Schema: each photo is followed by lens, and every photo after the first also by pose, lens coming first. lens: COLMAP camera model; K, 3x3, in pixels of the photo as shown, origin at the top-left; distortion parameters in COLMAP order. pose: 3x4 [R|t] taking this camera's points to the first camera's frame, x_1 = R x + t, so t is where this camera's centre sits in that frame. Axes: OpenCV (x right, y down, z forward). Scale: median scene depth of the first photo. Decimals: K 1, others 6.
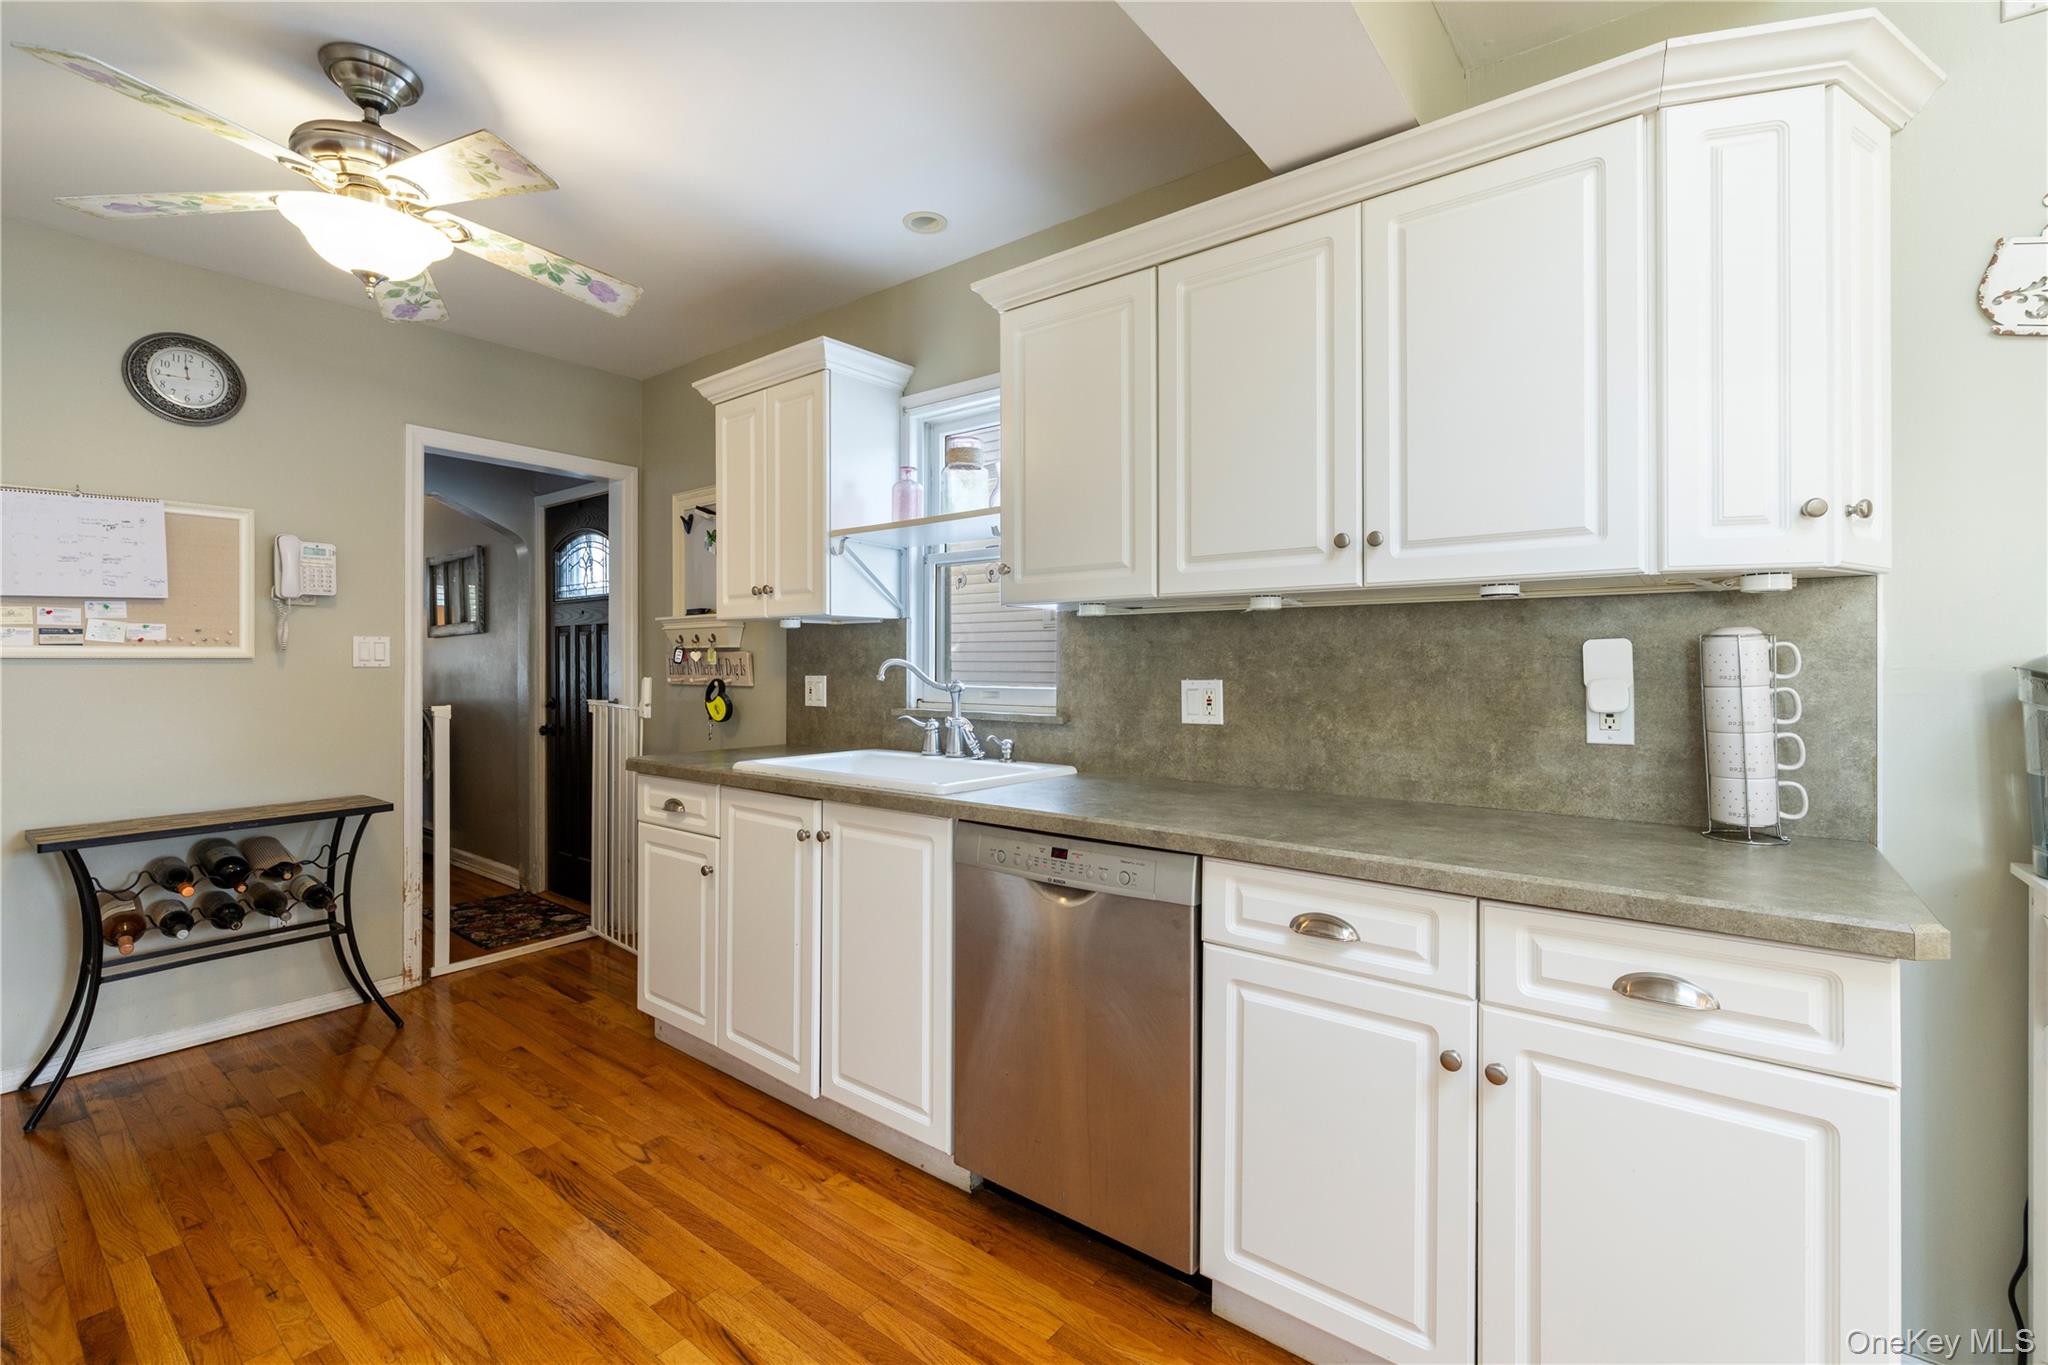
lens RADIAL K [[885.8, 0, 1010.8], [0, 885.8, 665.5], [0, 0, 1]] dist [-0.000579, 0.000966]
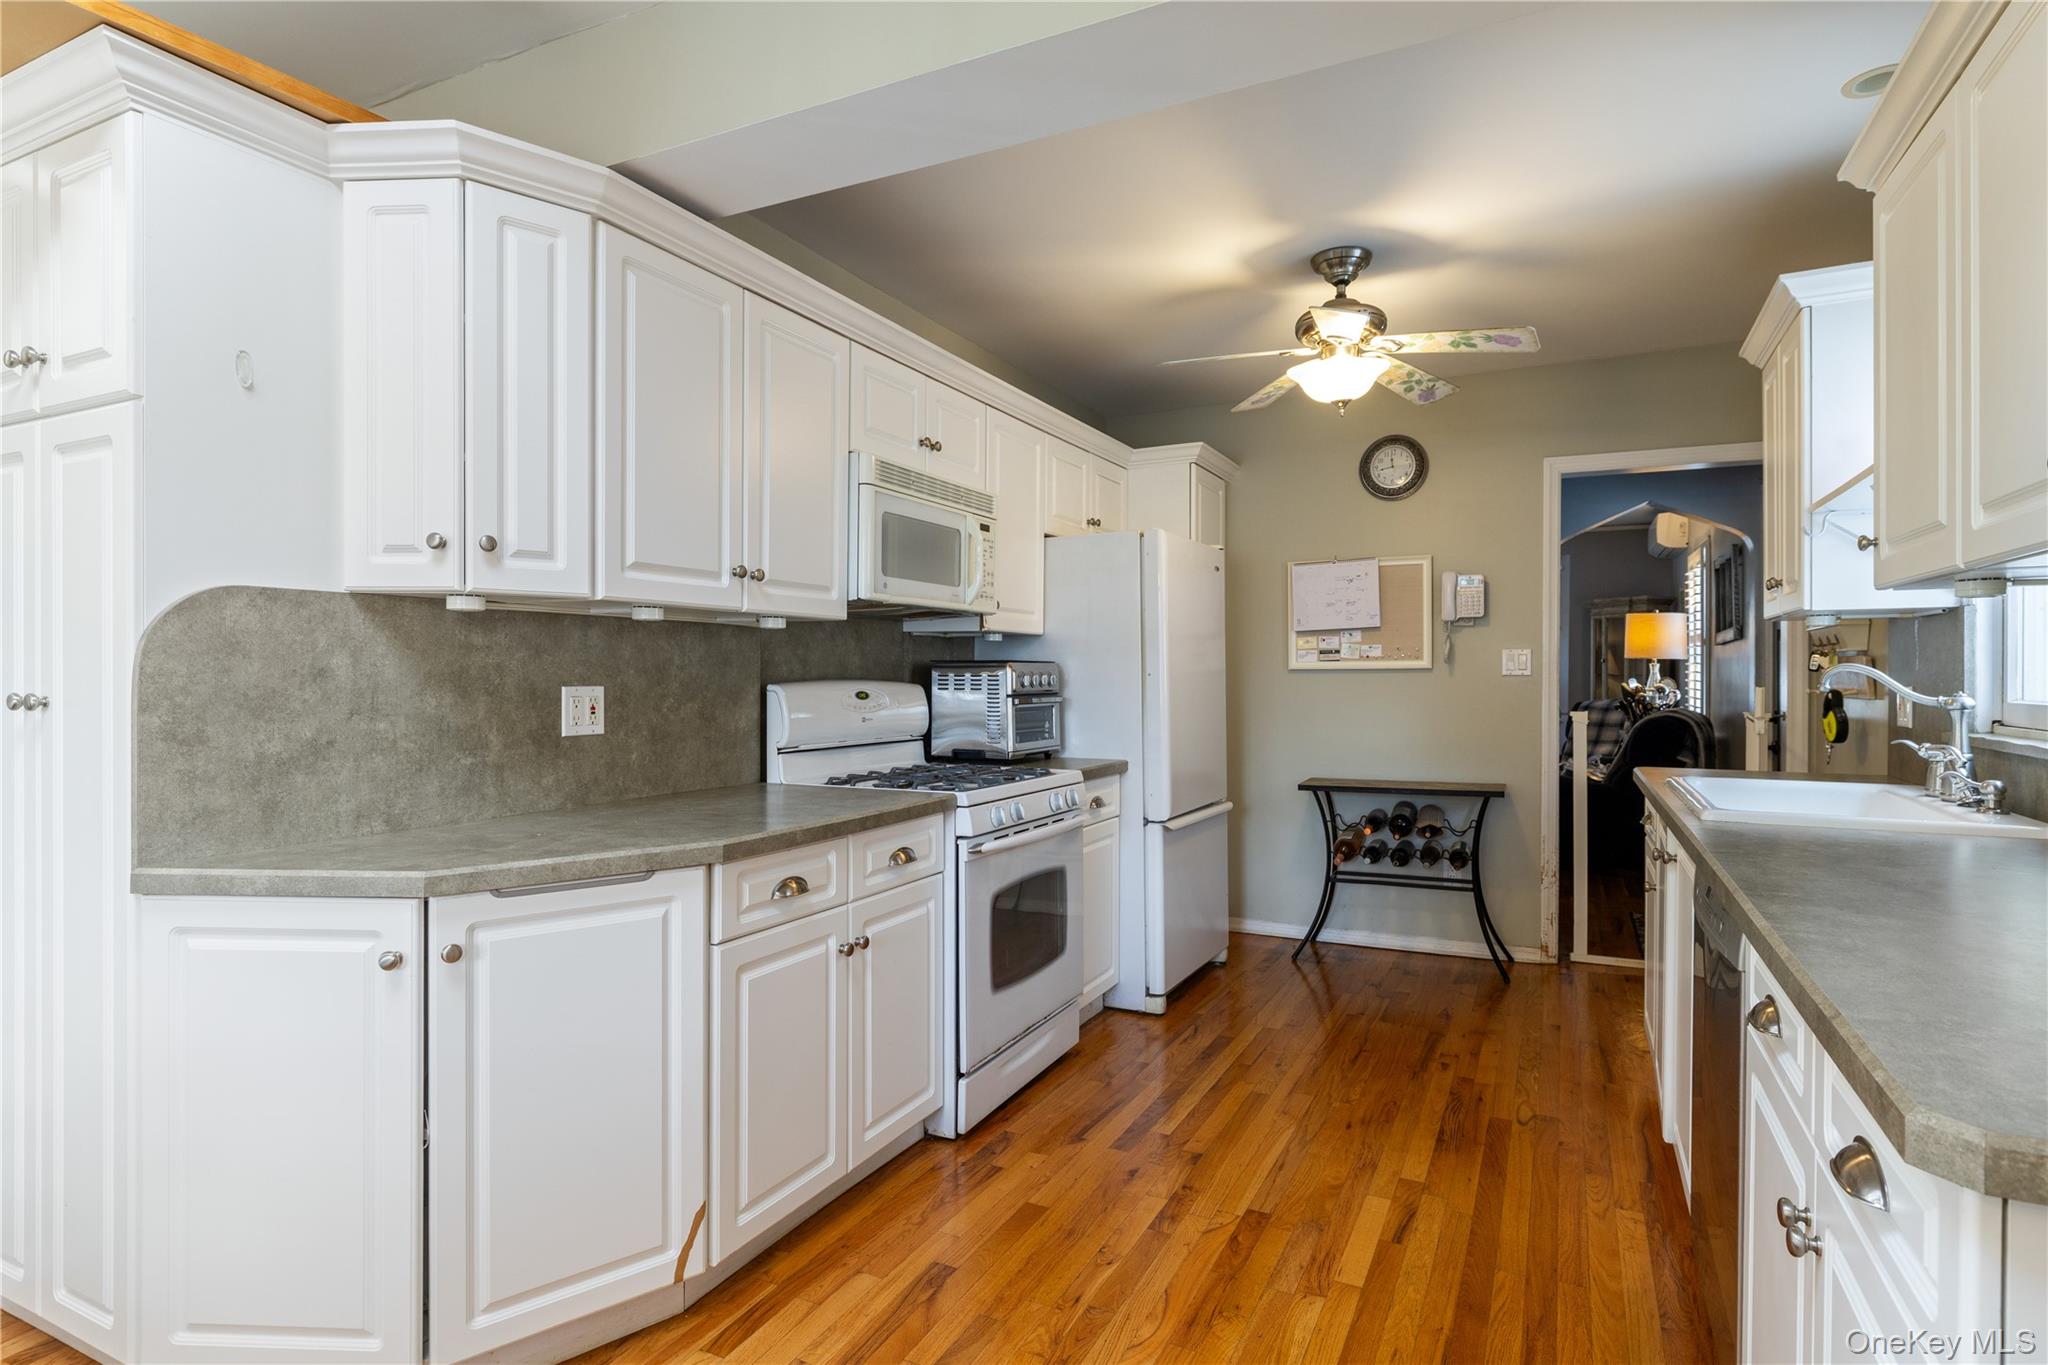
lens RADIAL K [[1029.2, 0, 1023.0], [0, 1029.2, 685.4], [0, 0, 1]] dist [0.000763, -0.000655]
pose [[0.210511, 0.008548, -0.977554, 0.563378], [0.000227, 0.999961, 0.008793, 0.003672], [0.977591, -0.002073, 0.210501, 0.101039]]
